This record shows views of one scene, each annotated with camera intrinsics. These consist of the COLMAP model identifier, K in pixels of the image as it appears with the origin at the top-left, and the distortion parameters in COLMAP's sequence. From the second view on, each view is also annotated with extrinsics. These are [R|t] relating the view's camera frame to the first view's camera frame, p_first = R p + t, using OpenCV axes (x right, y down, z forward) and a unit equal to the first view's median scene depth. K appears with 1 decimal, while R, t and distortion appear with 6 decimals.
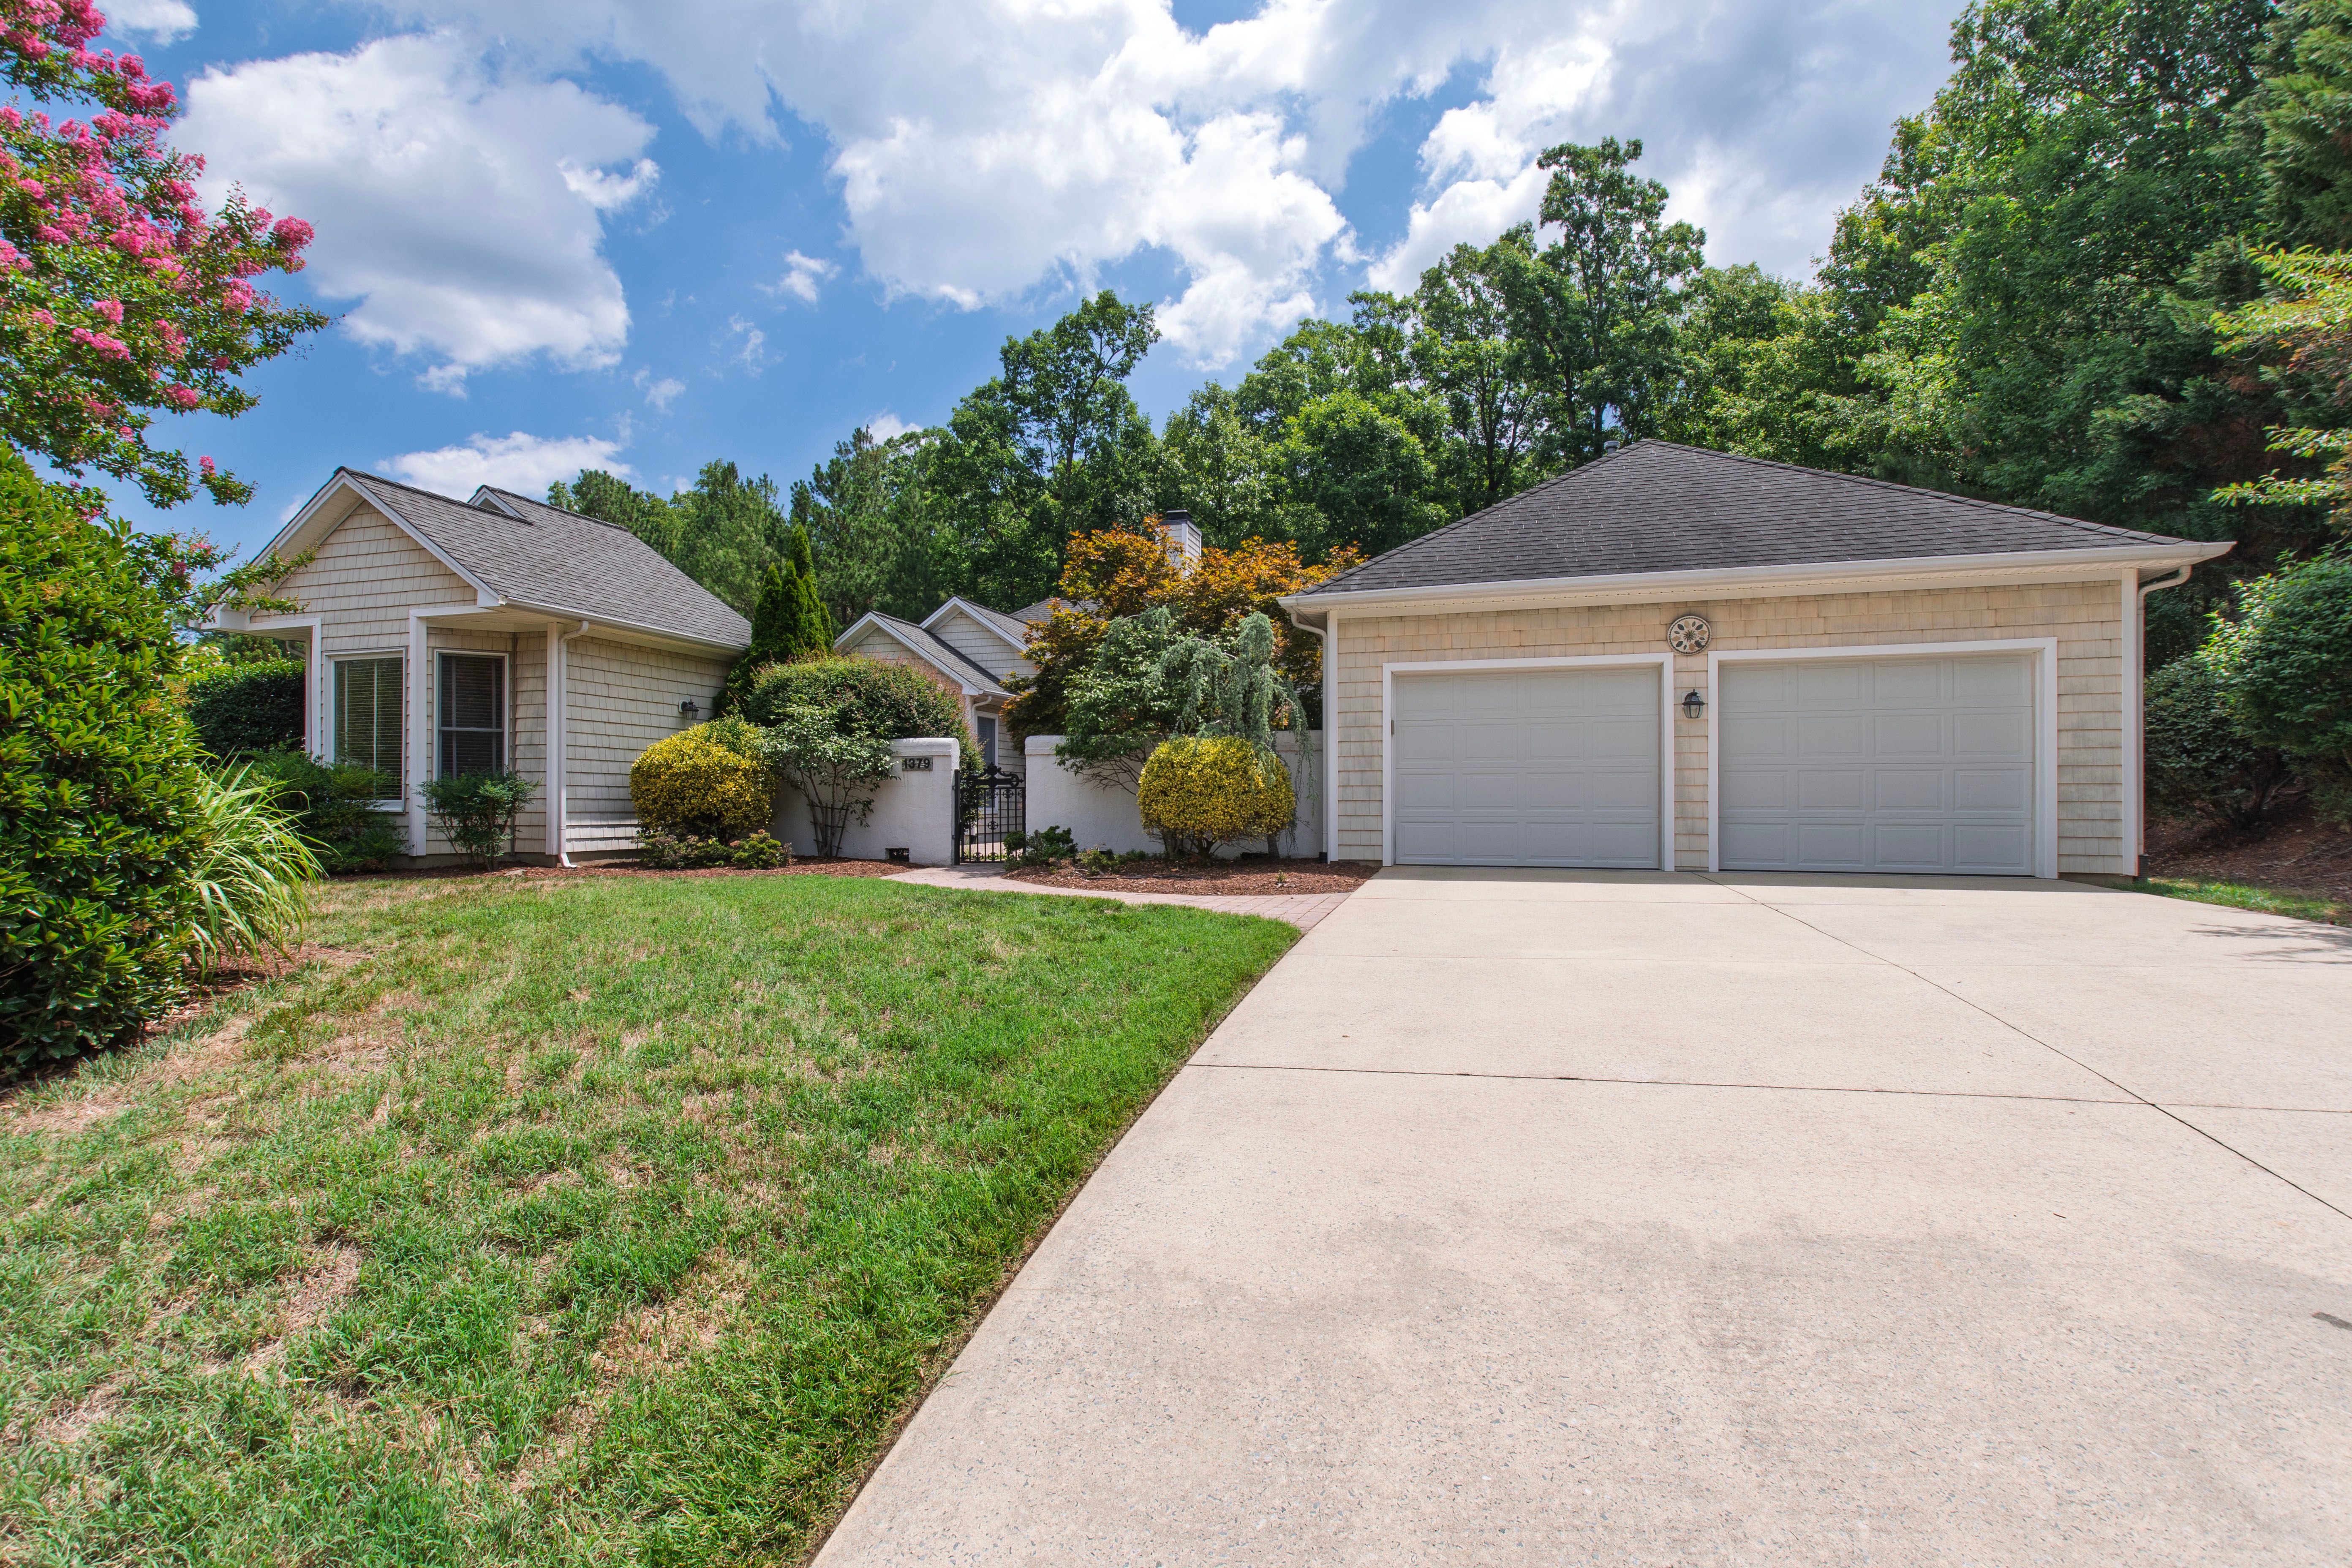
lens RADIAL K [[1058.9, 0, 1172.8], [0, 1058.9, 788.5], [0, 0, 1]] dist [-0.005400, -0.000022]
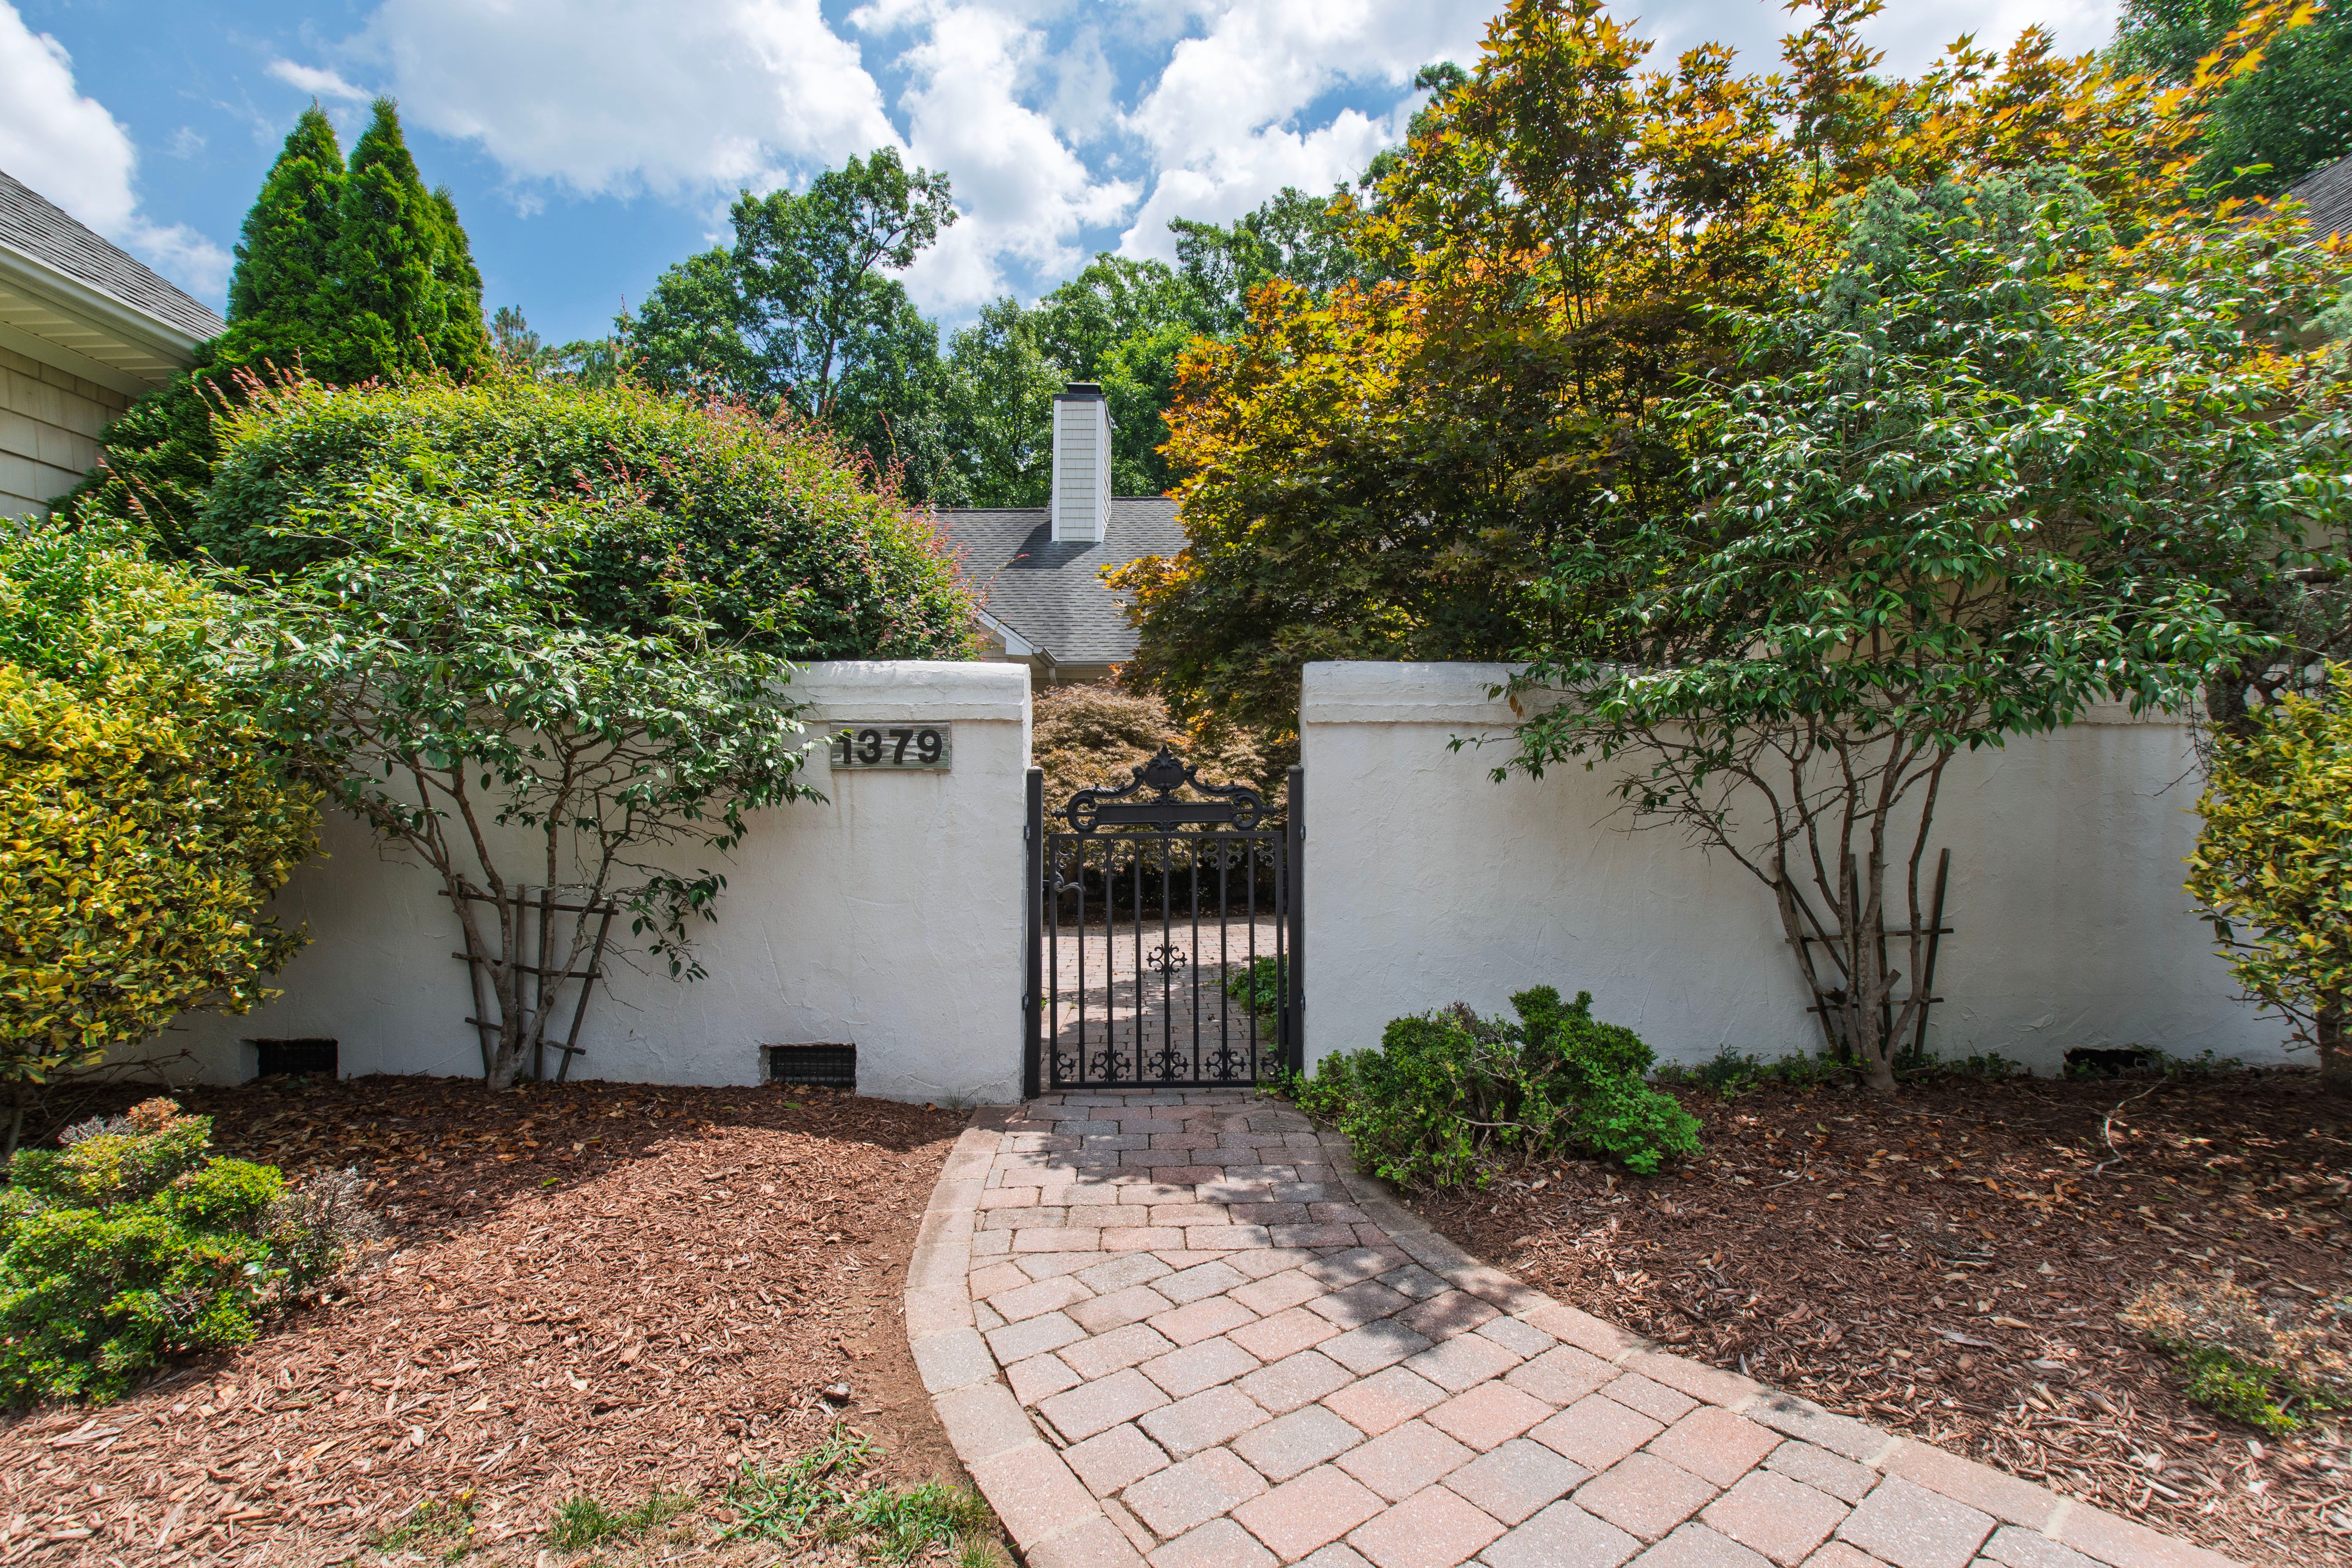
lens RADIAL K [[1058.9, 0, 1179.5], [0, 1058.9, 781.7], [0, 0, 1]] dist [-0.005400, -0.000022]
pose [[0.956564, 0.012166, 0.291267, -0.235591], [-0.008020, 0.999849, -0.015426, -0.009965], [-0.291411, 0.012420, 0.956517, 0.663621]]
